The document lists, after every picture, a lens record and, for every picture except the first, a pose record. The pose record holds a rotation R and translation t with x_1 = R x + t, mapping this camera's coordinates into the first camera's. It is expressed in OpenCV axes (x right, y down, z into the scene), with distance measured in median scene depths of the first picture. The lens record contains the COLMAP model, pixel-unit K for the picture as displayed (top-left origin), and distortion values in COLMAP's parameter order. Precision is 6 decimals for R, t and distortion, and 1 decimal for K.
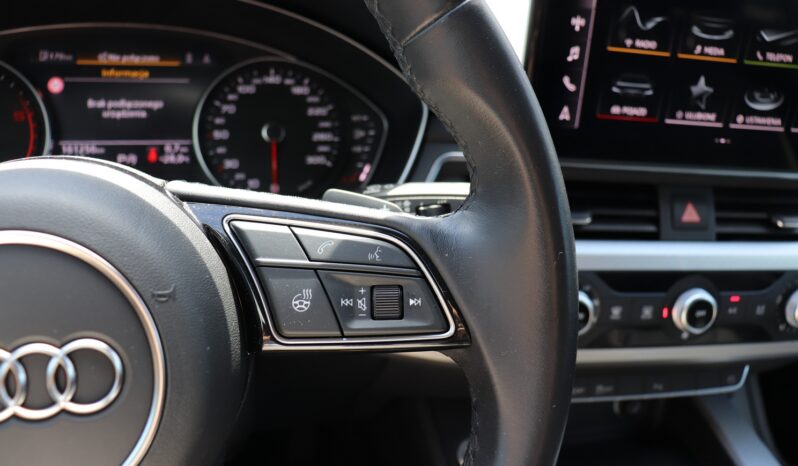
lens RADIAL K [[656.6, 0, 399.0], [0, 656.6, 233.0], [0, 0, 1]] dist [-0.180069, 0.151192]
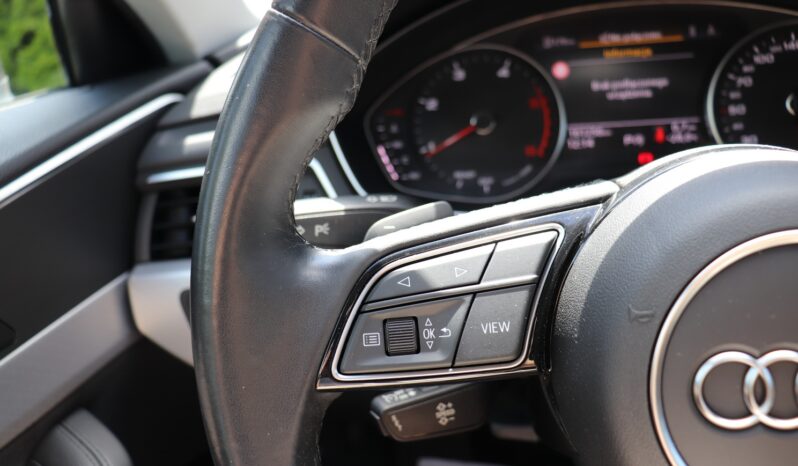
lens RADIAL K [[645.1, 0, 399.3], [0, 645.1, 205.9], [0, 0, 1]] dist [-0.168599, 0.145046]
pose [[0.889514, -0.012881, -0.456725, -0.303369], [0.020554, 0.999719, 0.011837, -0.033421], [0.456444, -0.019917, 0.889529, -0.029914]]
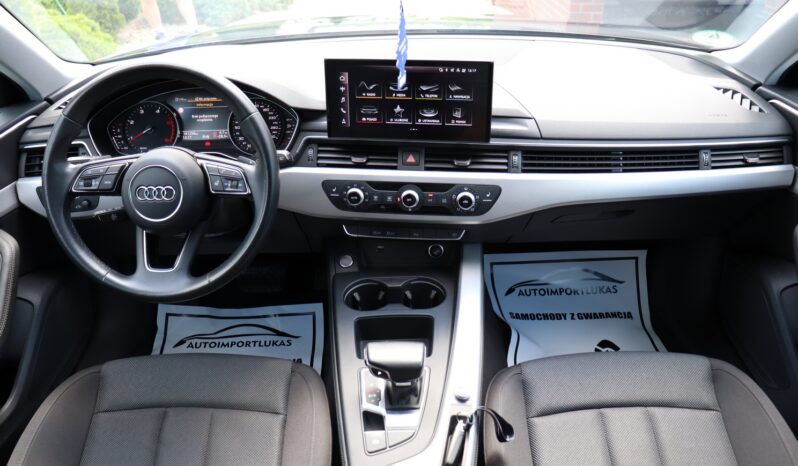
lens RADIAL K [[672.3, 0, 399.0], [0, 672.3, 233.0], [0, 0, 1]] dist [-0.181715, 0.164803]
pose [[0.960058, 0.044041, -0.276313, 1.144947], [-0.014239, 0.993945, 0.108950, -0.027146], [0.279438, -0.100664, 0.954872, -1.478824]]
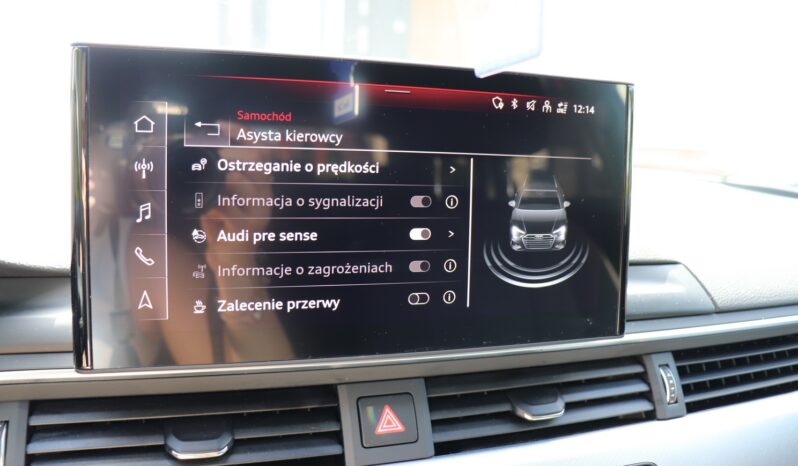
lens RADIAL K [[672.3, 0, 399.0], [0, 672.3, 233.0], [0, 0, 1]] dist [-0.181715, 0.164803]
pose [[0.983236, -0.068990, 0.168780, 0.368677], [0.107984, 0.966189, -0.234134, -0.058647], [-0.146921, 0.248435, 0.957442, 0.262274]]
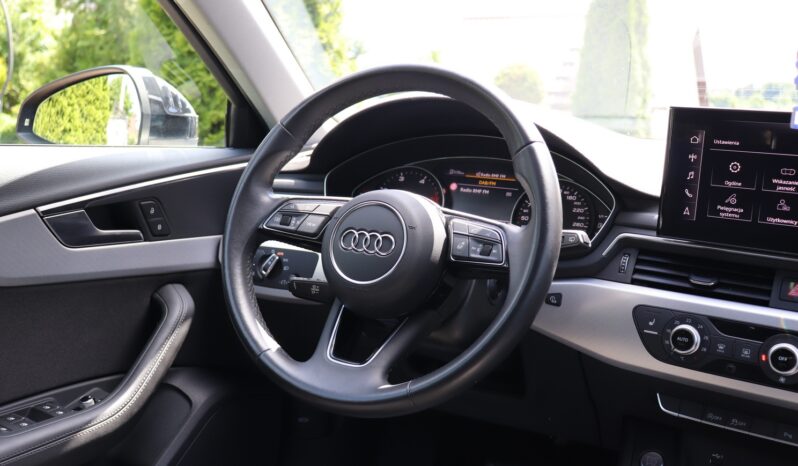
lens RADIAL K [[823.9, 0, 399.0], [0, 823.9, 233.0], [0, 0, 1]] dist [-0.041828, 0.026181]
pose [[0.727366, 0.064274, -0.683234, 1.047744], [-0.242973, 0.955232, -0.168807, 0.362285], [0.641797, 0.288792, 0.710420, -0.853916]]
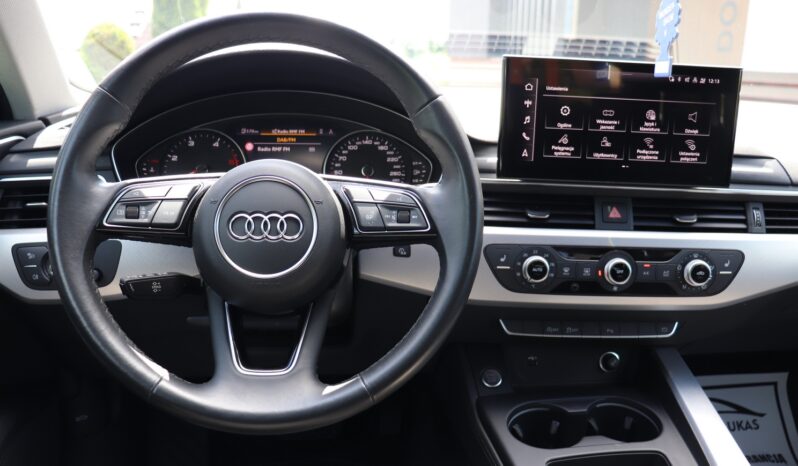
lens RADIAL K [[672.3, 0, 399.0], [0, 672.3, 233.0], [0, 0, 1]] dist [-0.181715, 0.164803]
pose [[0.985392, -0.010499, -0.169980, 0.202922], [-0.014065, 0.989671, -0.142664, 0.274839], [0.169722, 0.142970, 0.975066, -0.754030]]
